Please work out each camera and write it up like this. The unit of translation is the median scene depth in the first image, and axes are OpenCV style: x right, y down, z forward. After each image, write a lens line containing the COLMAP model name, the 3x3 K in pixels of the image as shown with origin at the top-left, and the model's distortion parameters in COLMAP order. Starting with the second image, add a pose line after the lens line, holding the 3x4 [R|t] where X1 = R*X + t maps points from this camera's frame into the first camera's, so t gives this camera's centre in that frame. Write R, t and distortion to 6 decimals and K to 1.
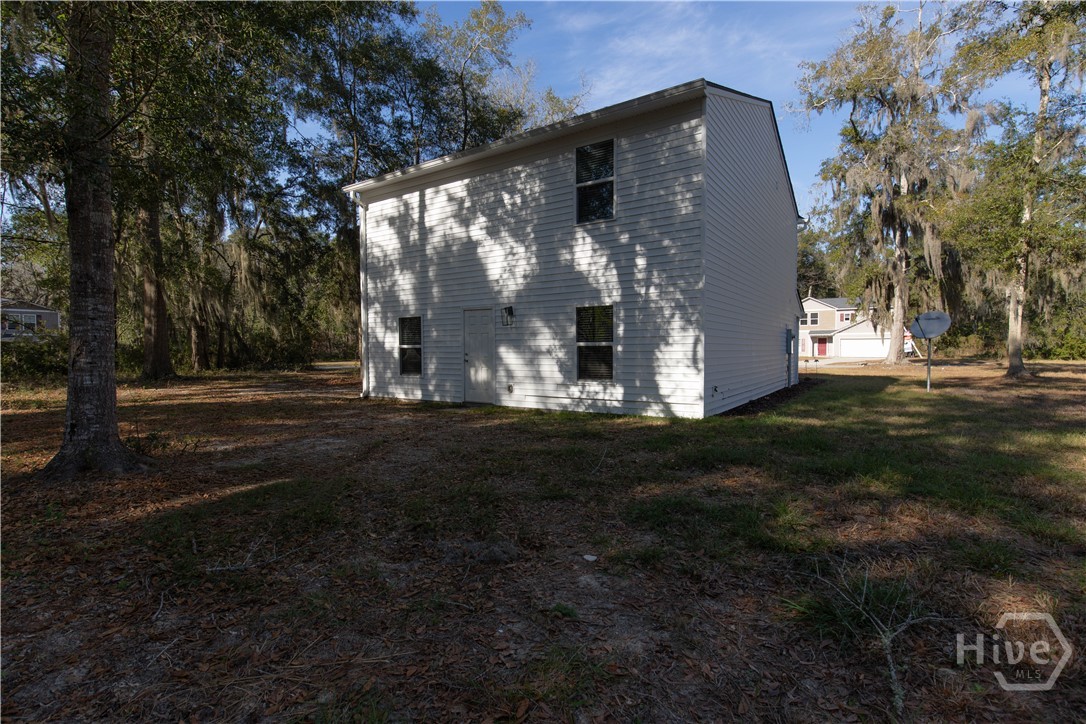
lens RADIAL K [[496.3, 0, 538.7], [0, 496.3, 362.0], [0, 0, 1]] dist [0.005437, -0.001065]
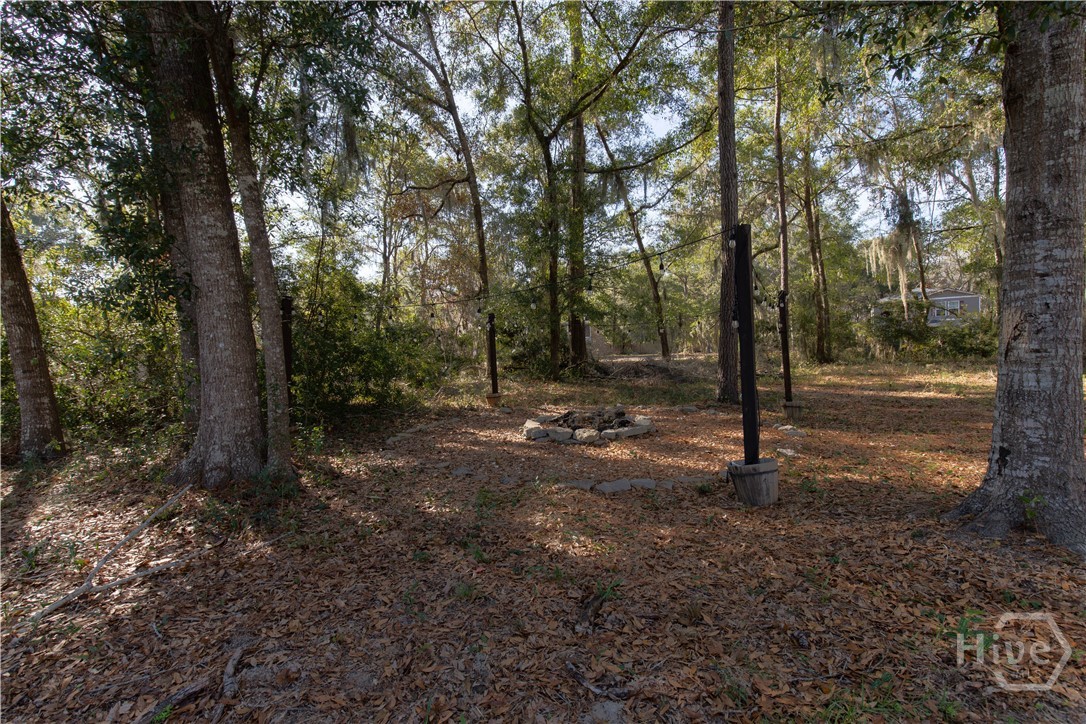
lens RADIAL K [[496.3, 0, 537.1], [0, 496.3, 362.3], [0, 0, 1]] dist [0.005437, -0.001065]
pose [[0.079461, 0.033944, -0.996260, -0.453897], [0.002545, 0.999410, 0.034255, -0.007562], [0.996835, -0.005258, 0.079327, 0.460116]]
